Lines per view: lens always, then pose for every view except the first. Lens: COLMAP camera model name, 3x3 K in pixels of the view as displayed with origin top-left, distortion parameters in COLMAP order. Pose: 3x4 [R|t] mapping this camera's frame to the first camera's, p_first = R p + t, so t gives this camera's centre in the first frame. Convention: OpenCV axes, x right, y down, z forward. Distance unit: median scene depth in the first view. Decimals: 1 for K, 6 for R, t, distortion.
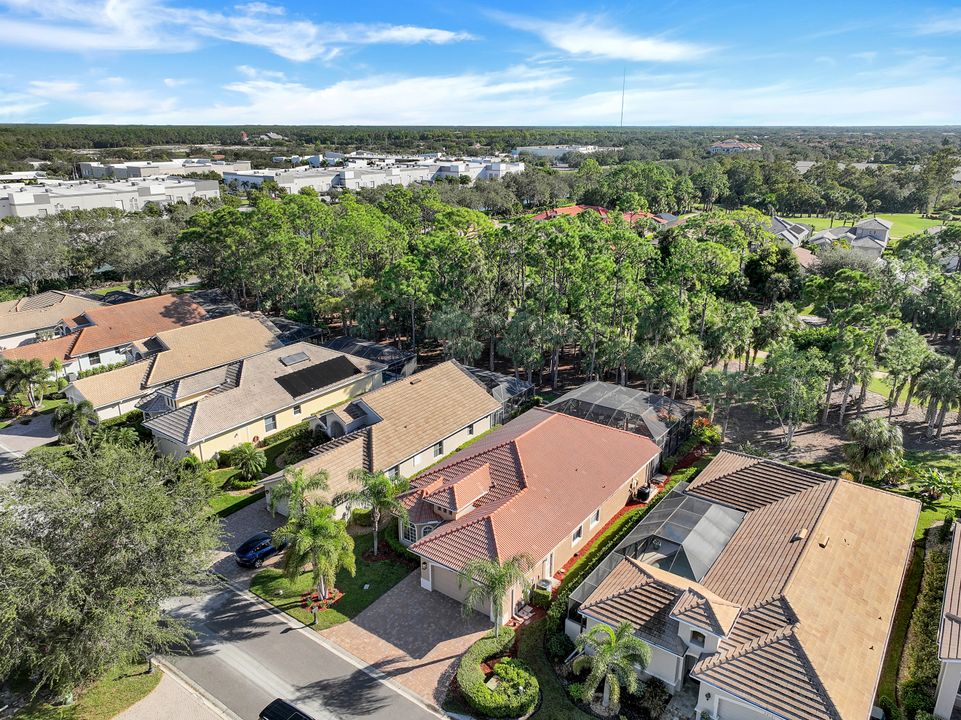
lens RADIAL K [[691.4, 0, 480.5], [0, 691.4, 360.0], [0, 0, 1]] dist [0.006291, 0.004411]
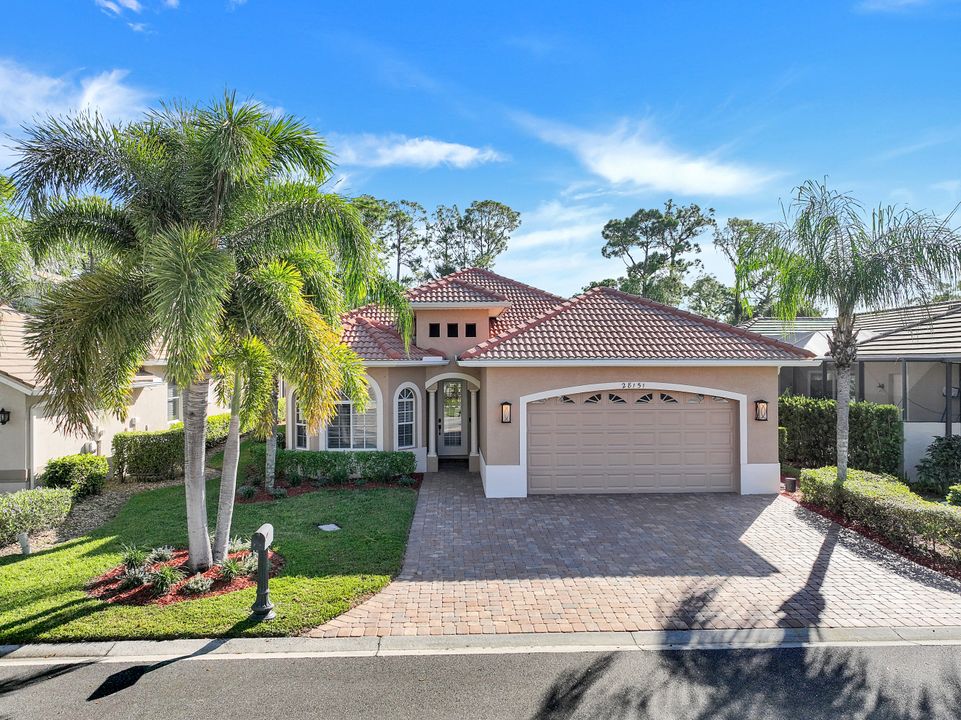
lens RADIAL K [[679.2, 0, 480.5], [0, 679.2, 360.0], [0, 0, 1]] dist [-0.056381, -0.001258]
pose [[0.780652, 0.000006, 0.624966, -0.308657], [0.207549, 0.943243, -0.259260, 0.374868], [-0.589496, 0.332103, 0.736344, 0.804885]]
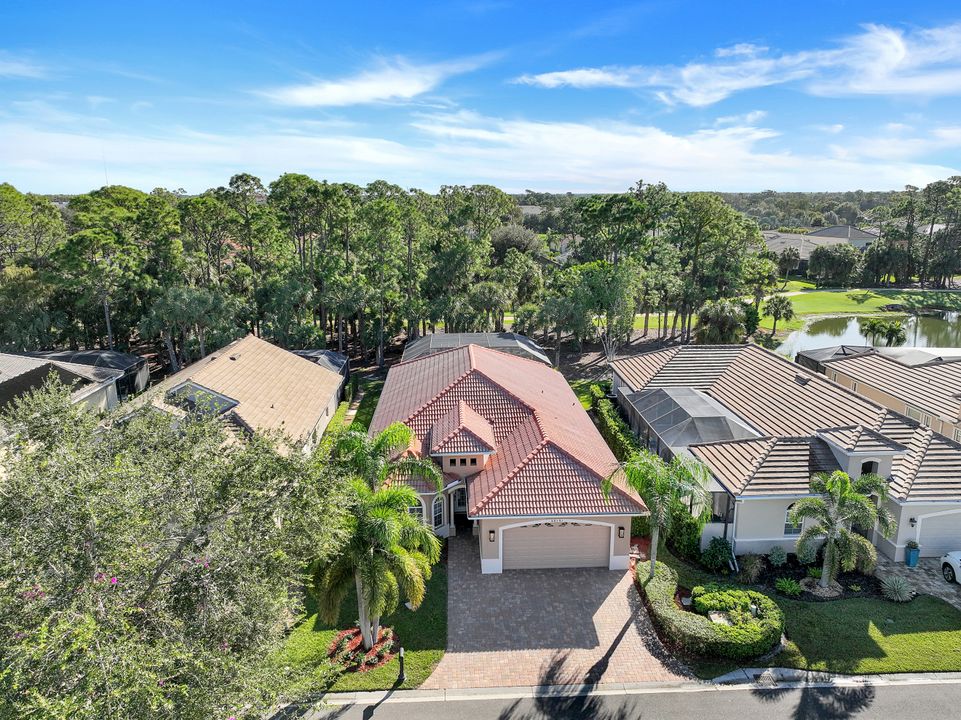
lens RADIAL K [[691.4, 0, 480.5], [0, 691.4, 360.0], [0, 0, 1]] dist [0.006291, 0.004411]
pose [[0.779923, -0.152342, 0.607052, -0.488708], [0.211169, 0.977101, -0.026096, 0.158657], [-0.589176, 0.148544, 0.794233, 0.487006]]
